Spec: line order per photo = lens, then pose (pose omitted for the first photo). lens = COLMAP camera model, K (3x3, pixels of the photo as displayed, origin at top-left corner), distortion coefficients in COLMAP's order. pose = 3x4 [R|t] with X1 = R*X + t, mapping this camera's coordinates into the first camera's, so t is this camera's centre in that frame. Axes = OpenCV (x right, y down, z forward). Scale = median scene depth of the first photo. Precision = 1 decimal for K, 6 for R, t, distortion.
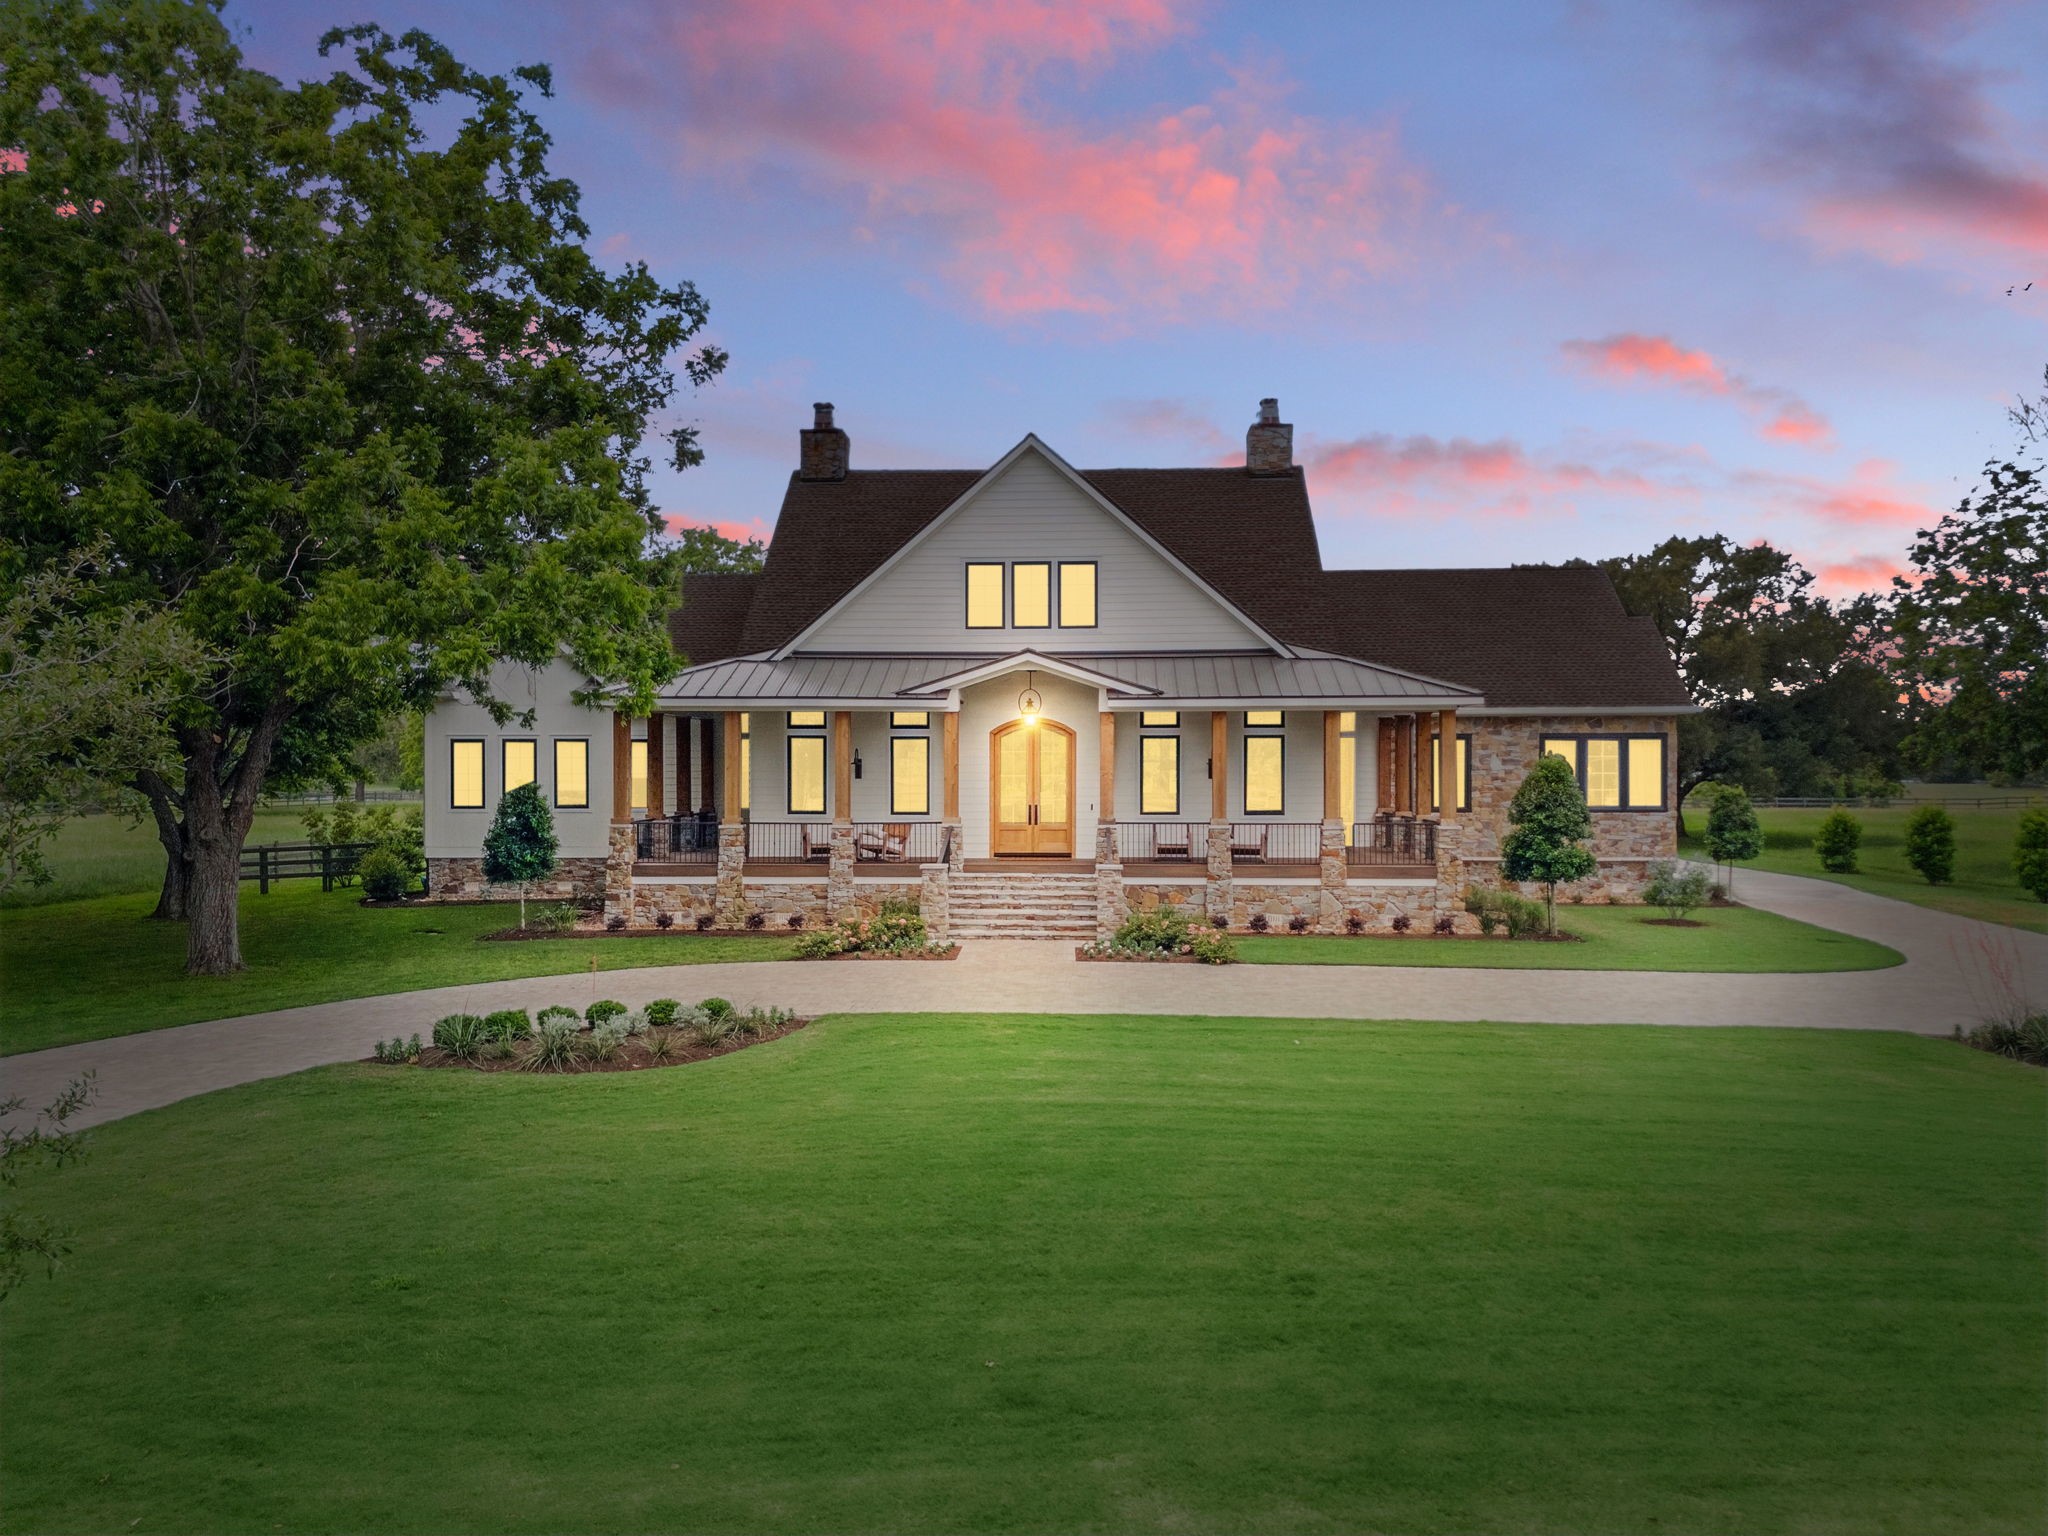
lens RADIAL K [[1545.2, 0, 1024.0], [0, 1545.2, 768.0], [0, 0, 1]] dist [0.031057, -0.000915]
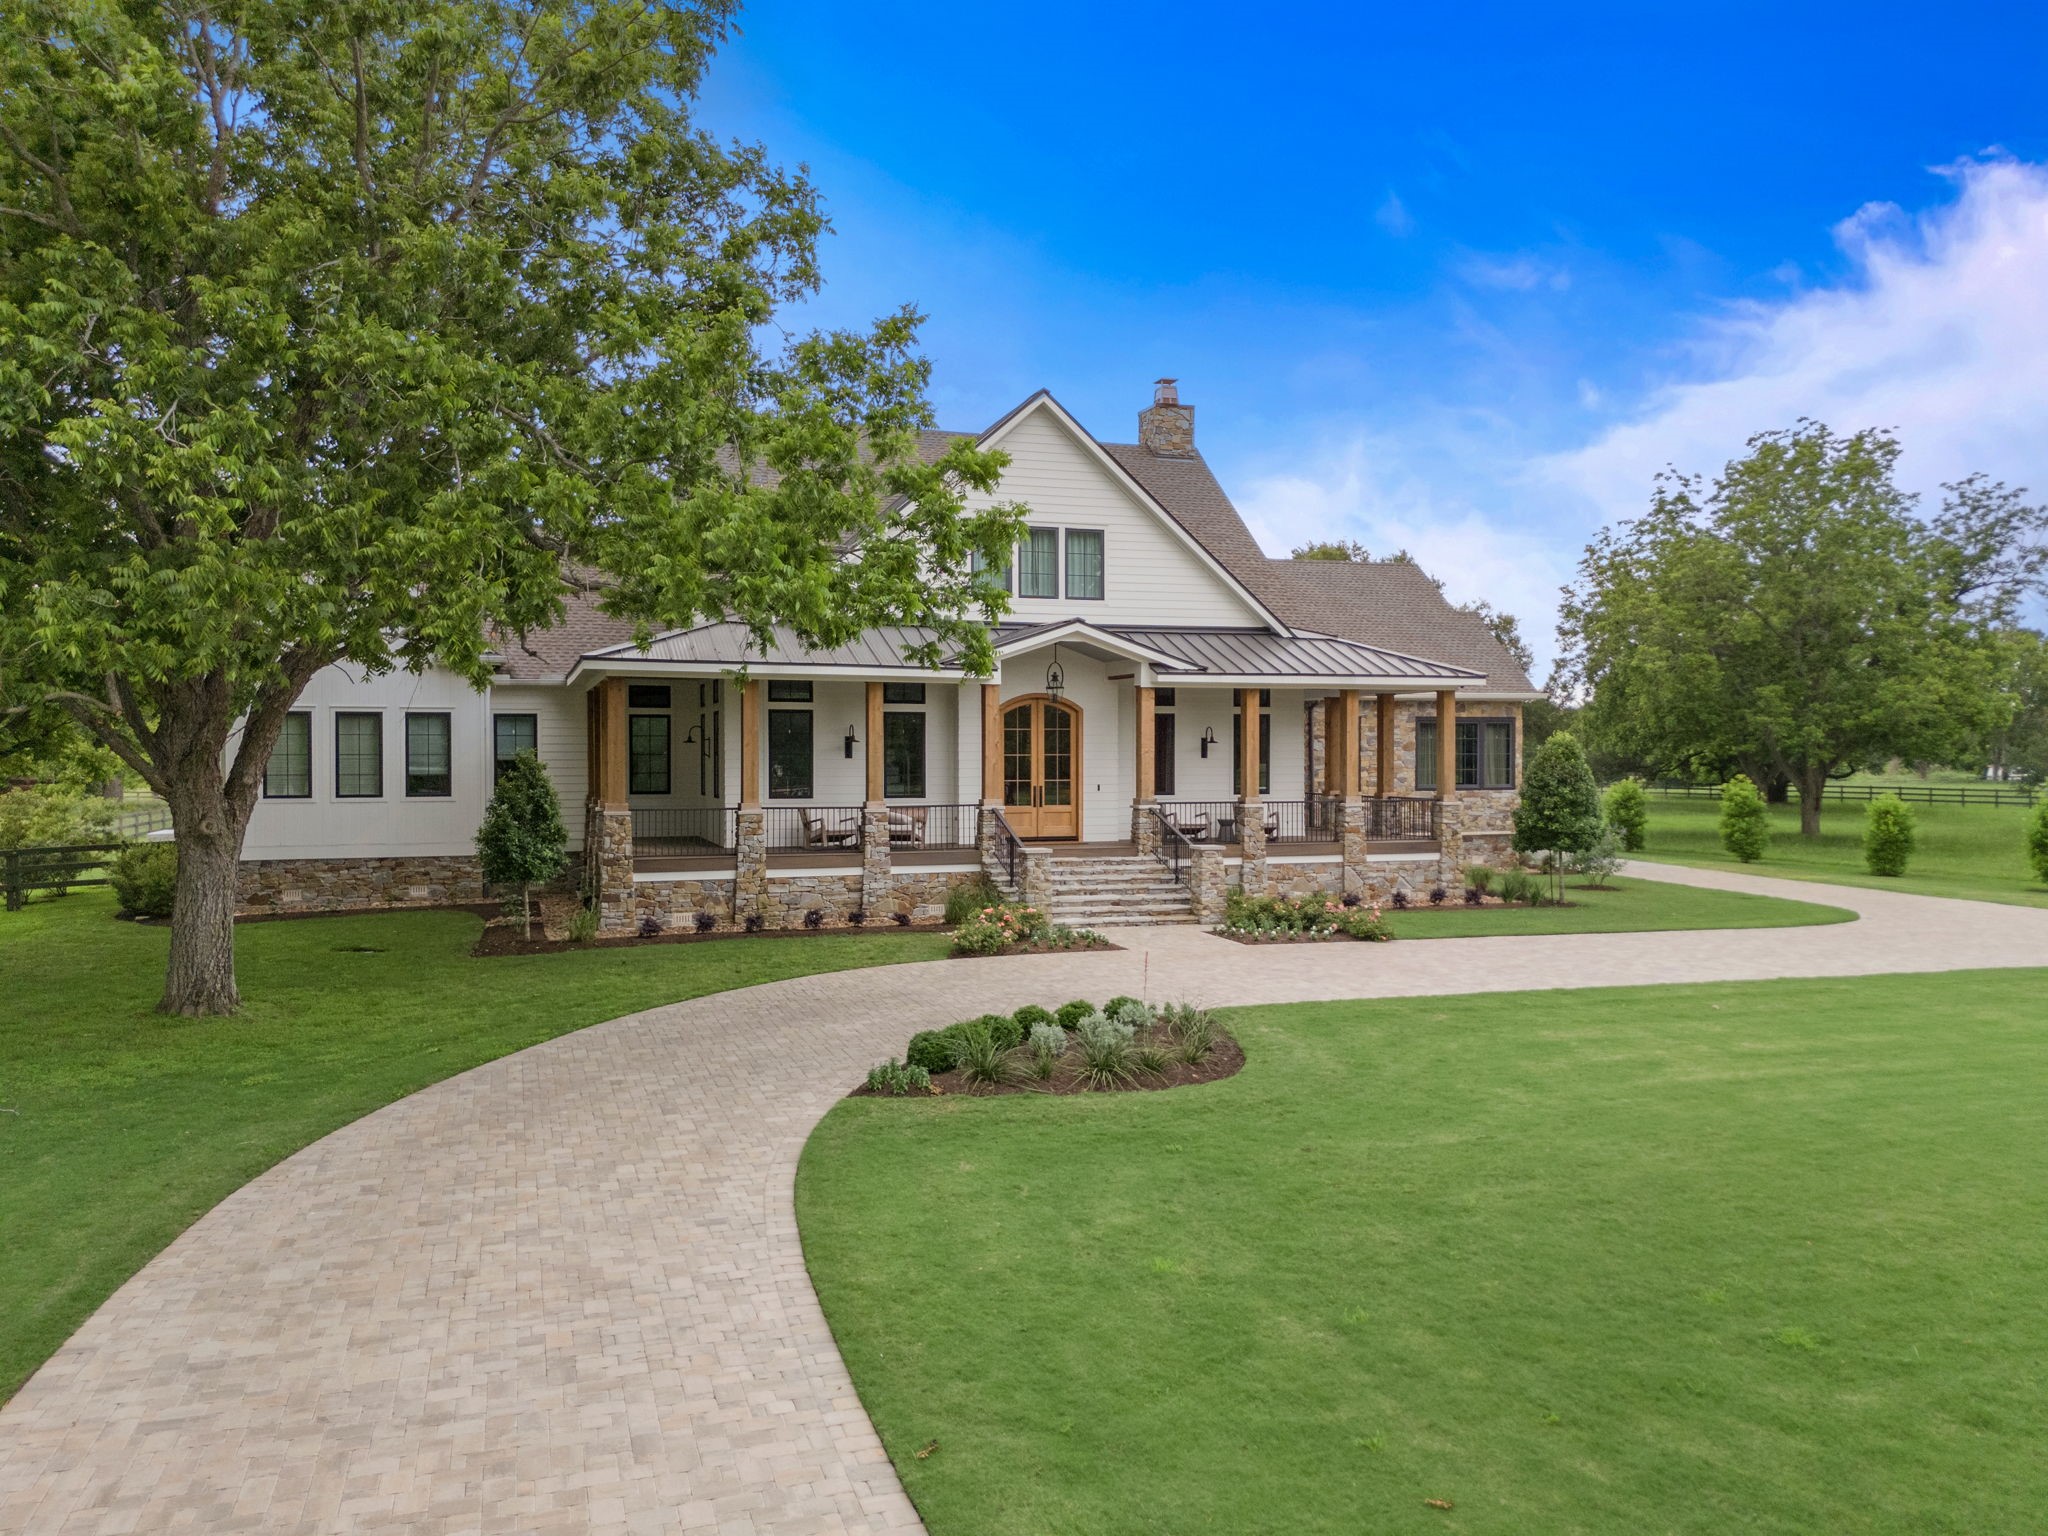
lens RADIAL K [[1545.2, 0, 1024.0], [0, 1545.2, 768.0], [0, 0, 1]] dist [0.031057, -0.000915]
pose [[0.927487, -0.003109, 0.373842, -0.379604], [0.001802, 0.999991, 0.003847, 0.010034], [-0.373850, -0.002894, 0.927485, 0.138081]]
